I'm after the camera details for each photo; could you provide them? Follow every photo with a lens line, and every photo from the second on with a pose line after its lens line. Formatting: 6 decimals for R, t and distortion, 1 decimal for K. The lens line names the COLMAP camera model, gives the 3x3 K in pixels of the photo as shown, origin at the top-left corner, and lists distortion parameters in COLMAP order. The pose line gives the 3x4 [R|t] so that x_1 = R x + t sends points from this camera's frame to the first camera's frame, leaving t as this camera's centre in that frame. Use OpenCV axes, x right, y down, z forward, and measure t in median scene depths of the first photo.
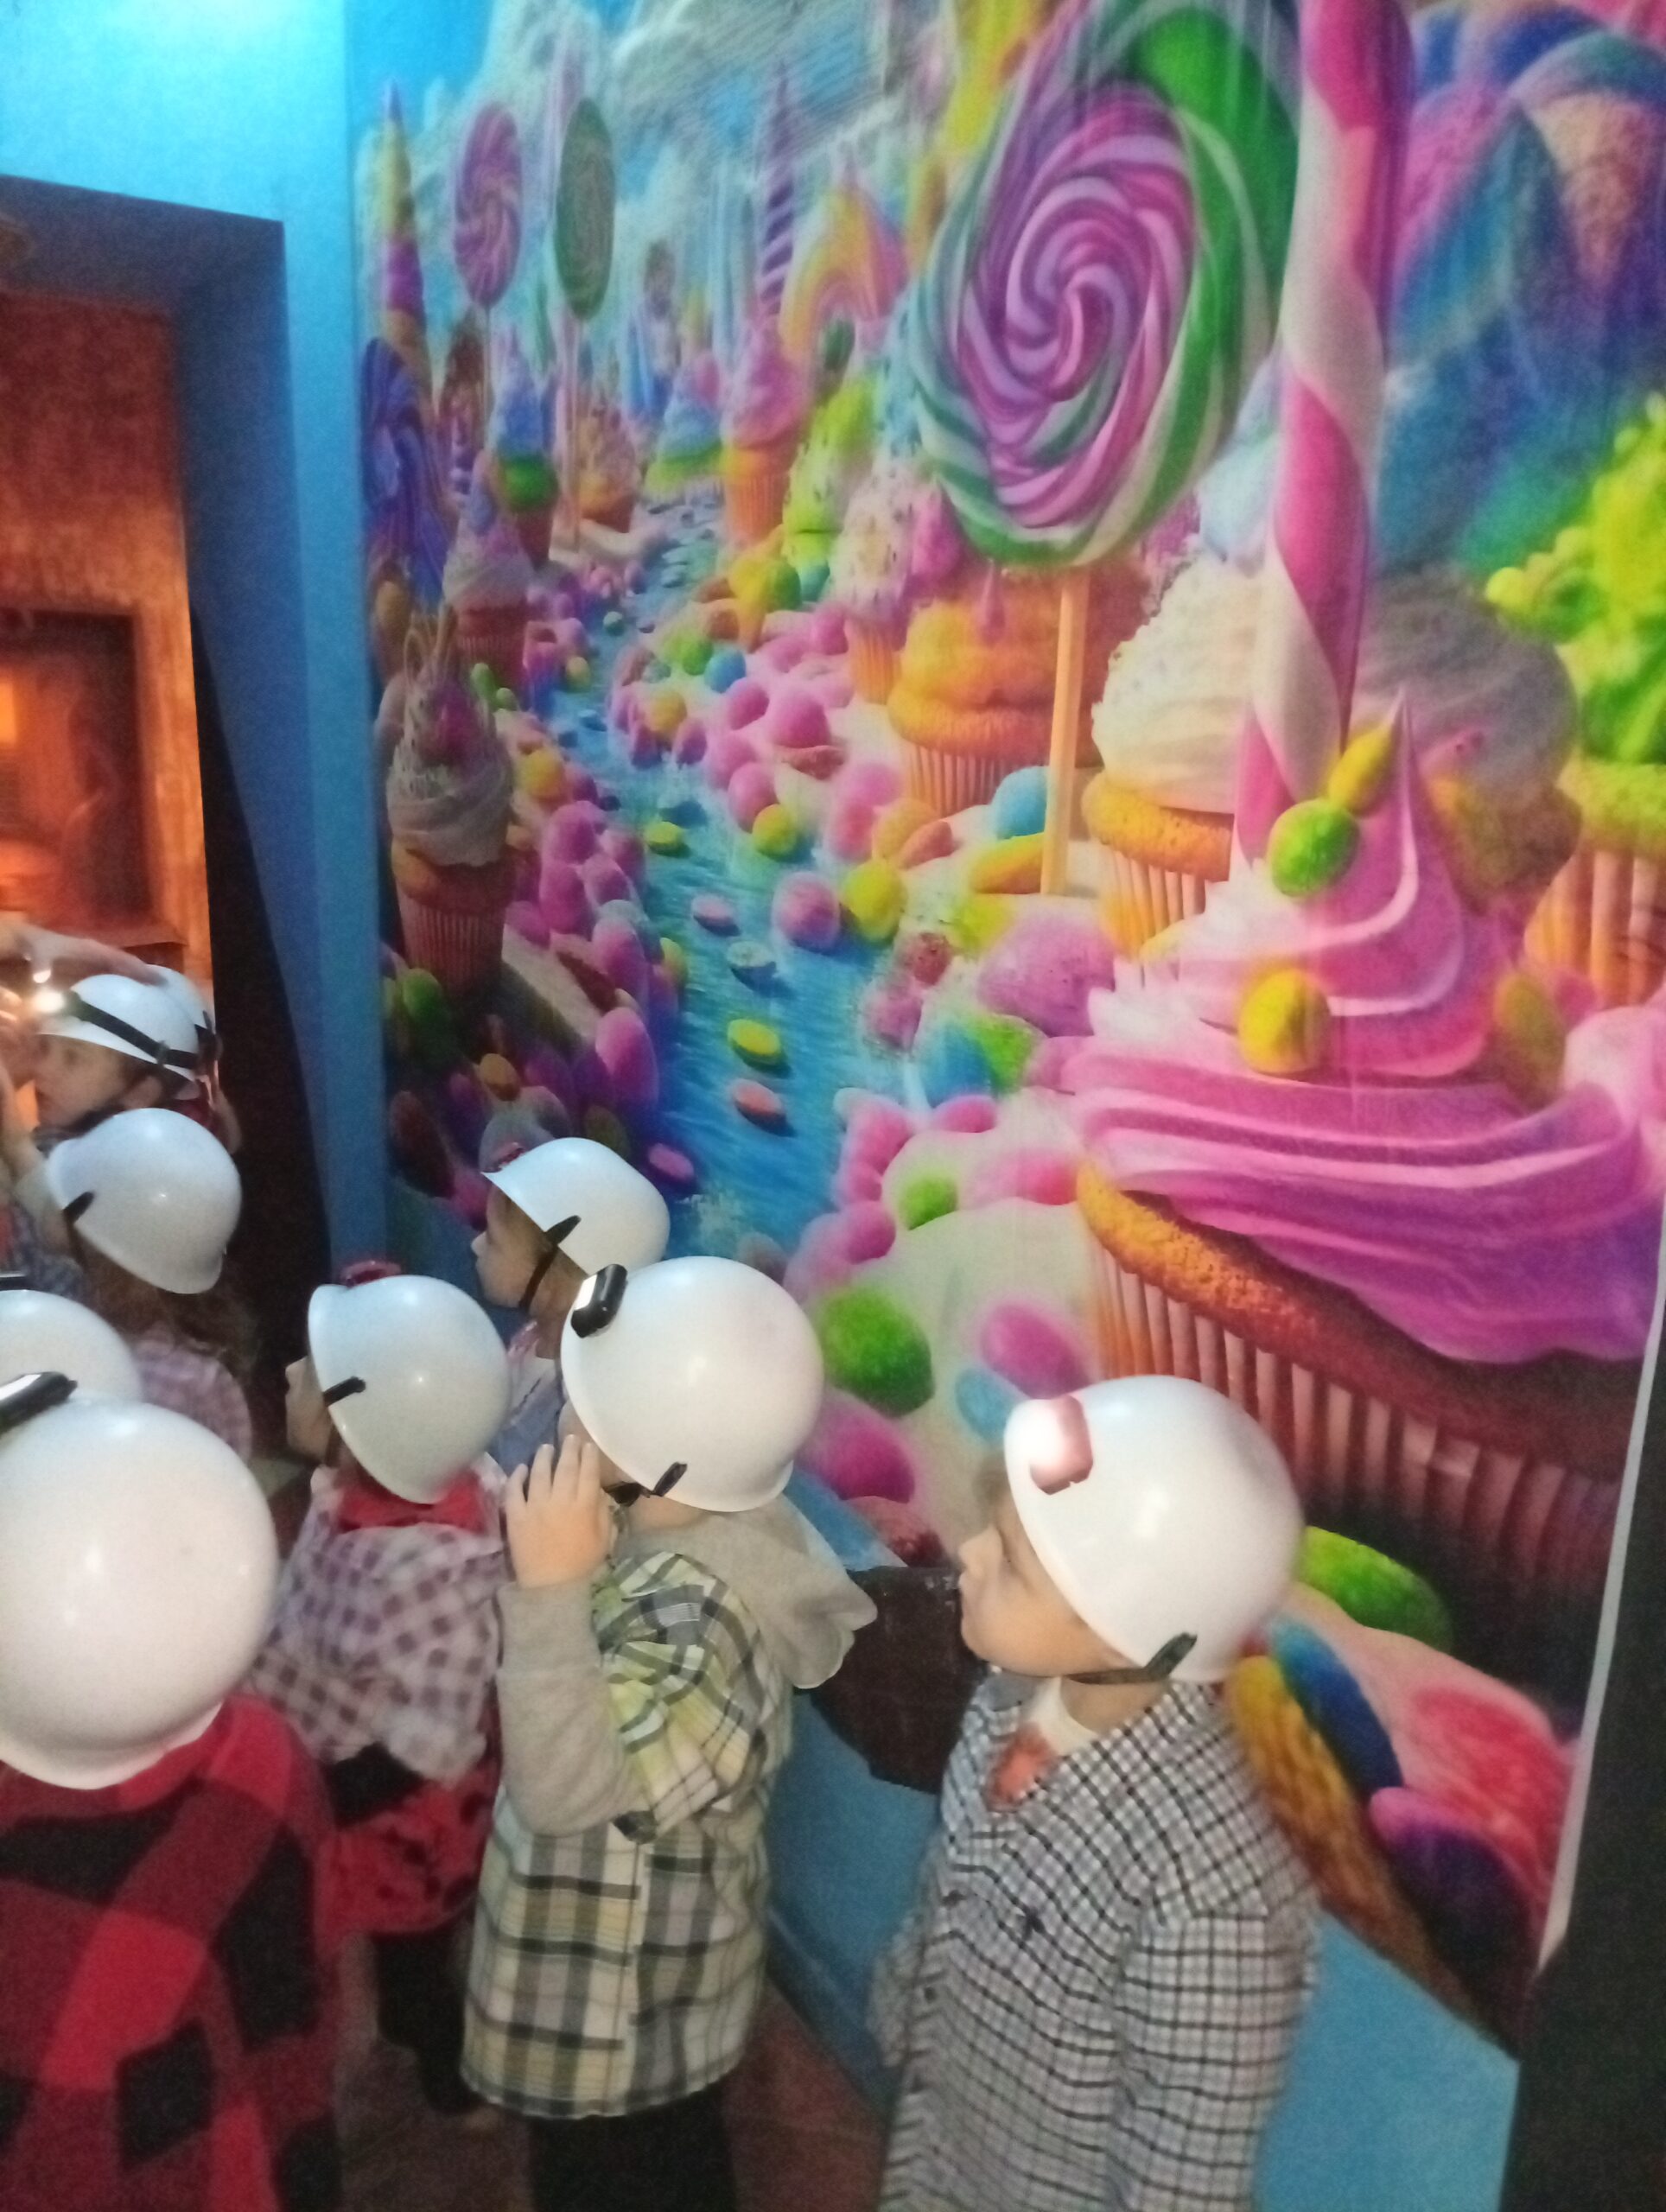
lens RADIAL K [[1801.3, 0, 833.0], [0, 1801.3, 1106.0], [0, 0, 1]] dist [0.086346, -0.155728]
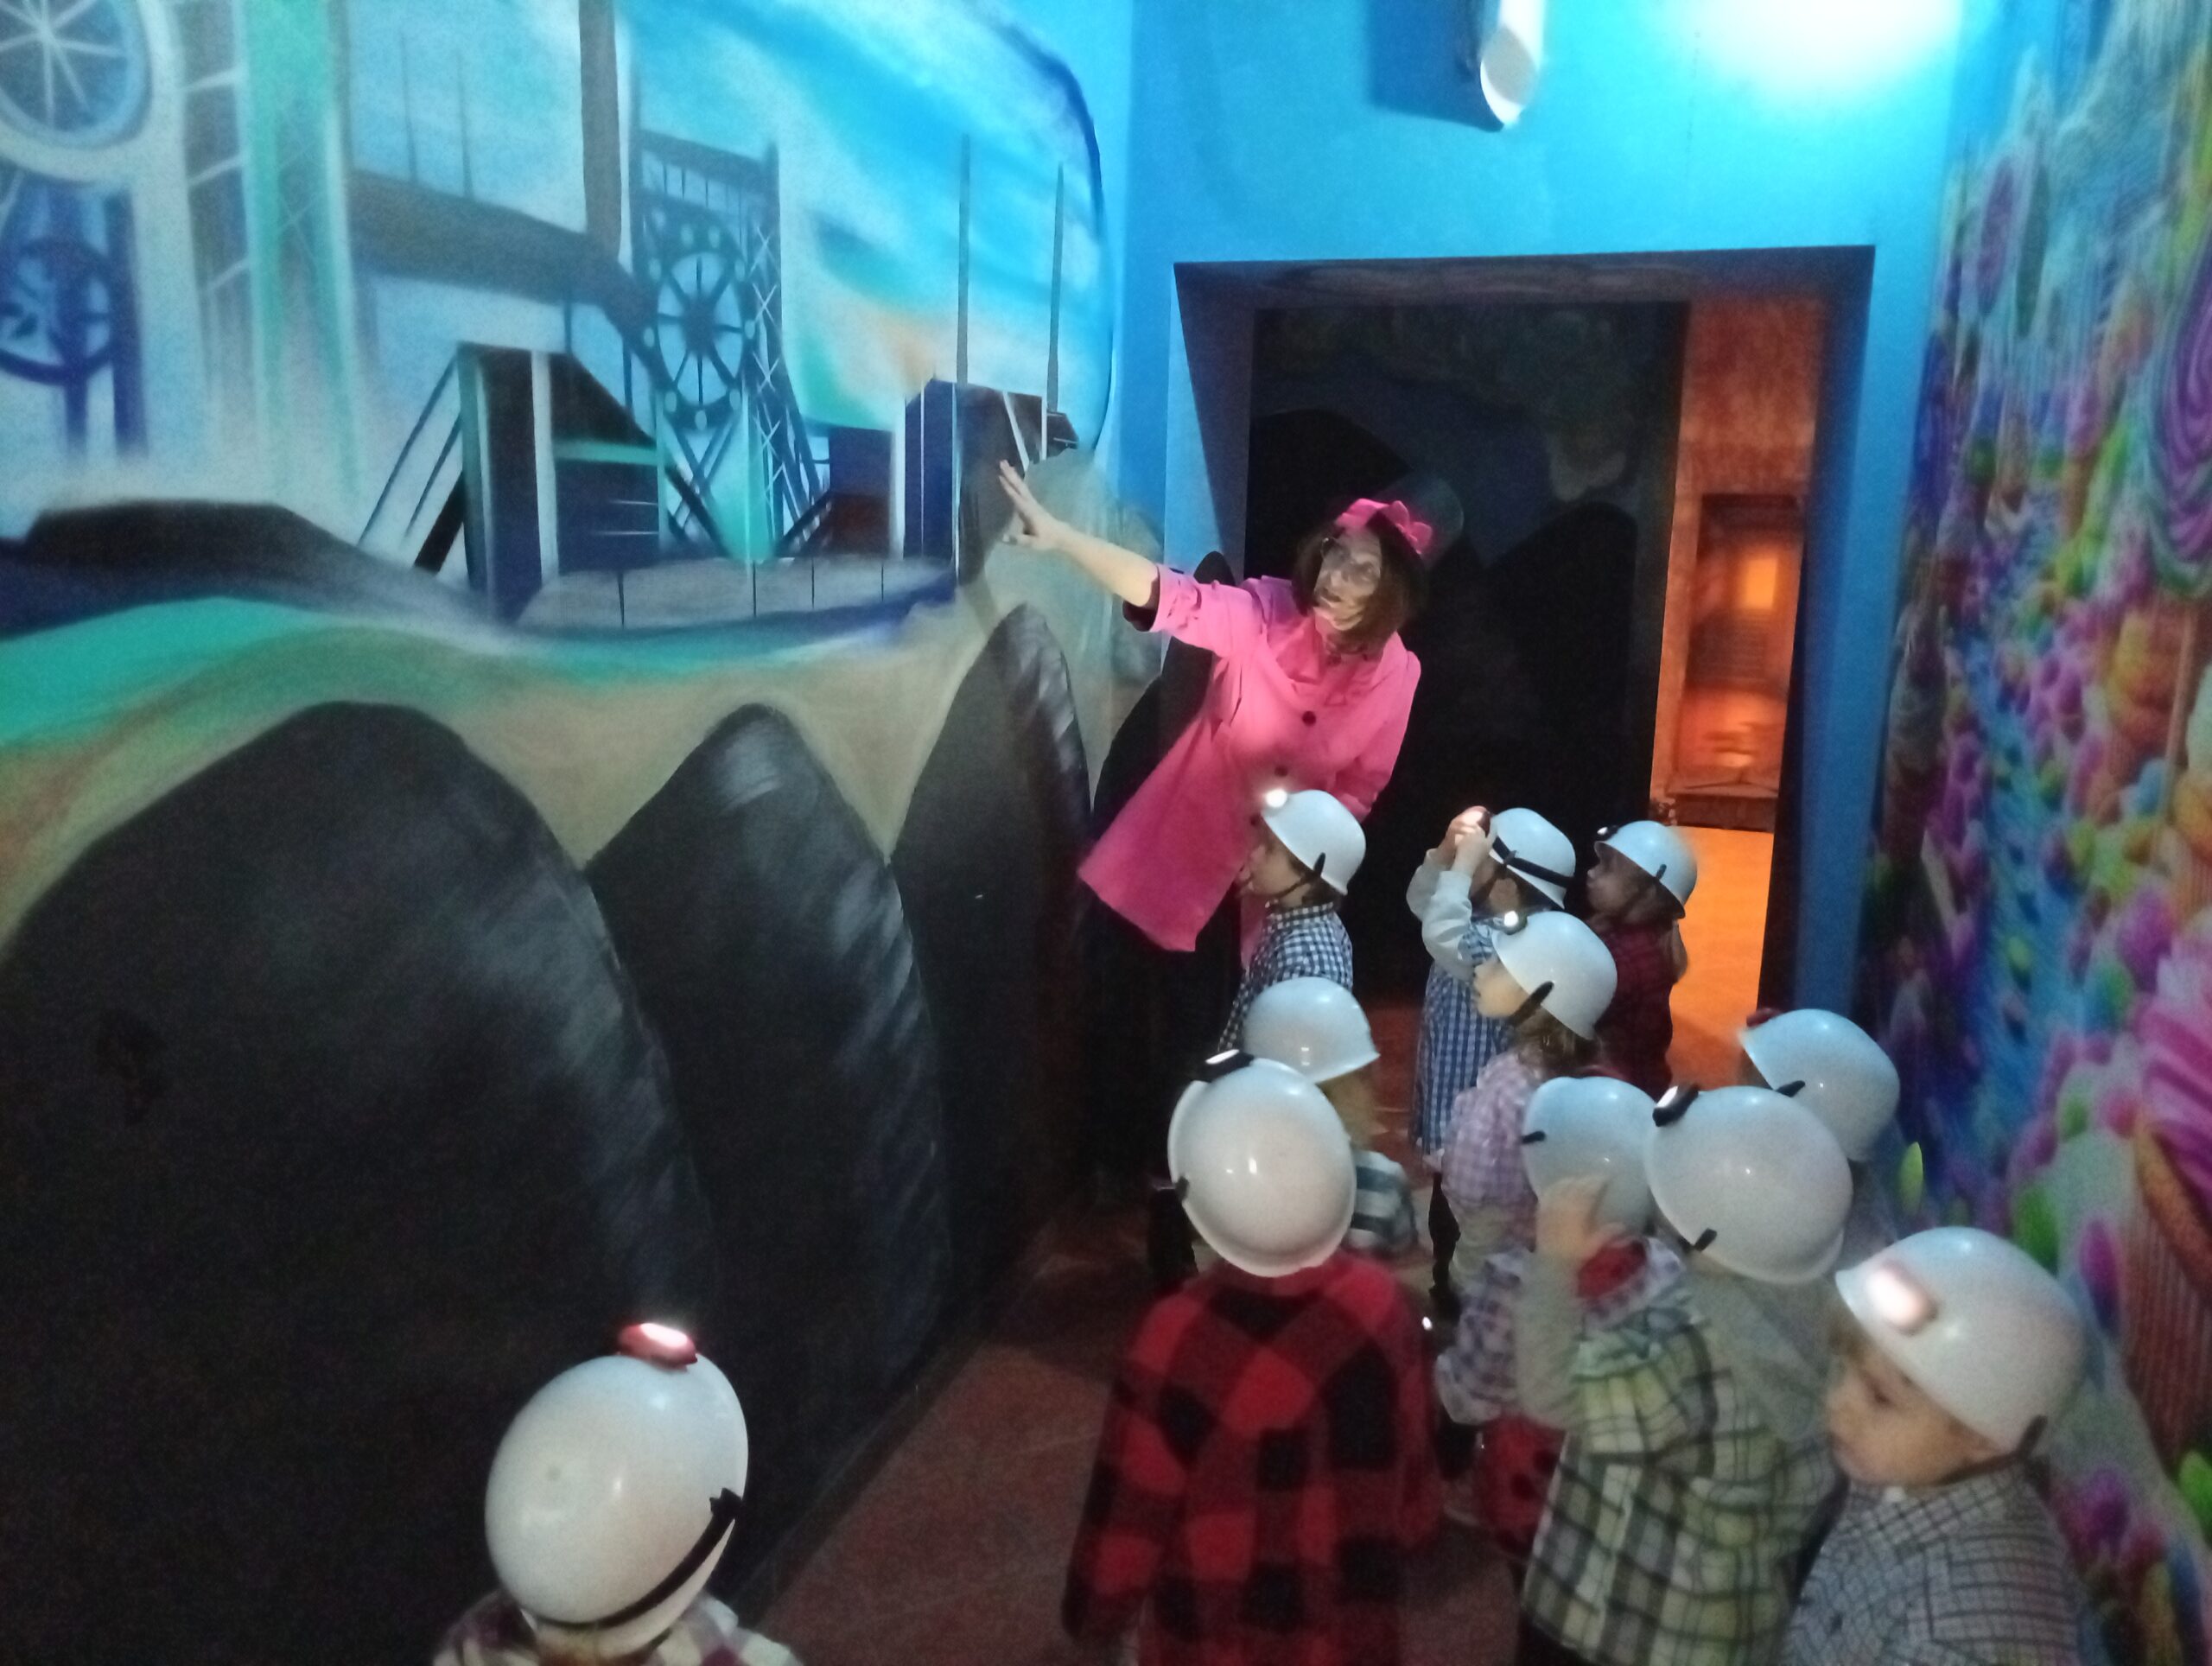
lens RADIAL K [[1801.3, 0, 1106.0], [0, 1801.3, 833.0], [0, 0, 1]] dist [0.086346, -0.155728]
pose [[0.668956, 0.156528, -0.726634, 0.395746], [-0.200065, 0.979416, 0.026796, -0.028223], [0.715872, 0.127448, 0.686502, -0.216518]]
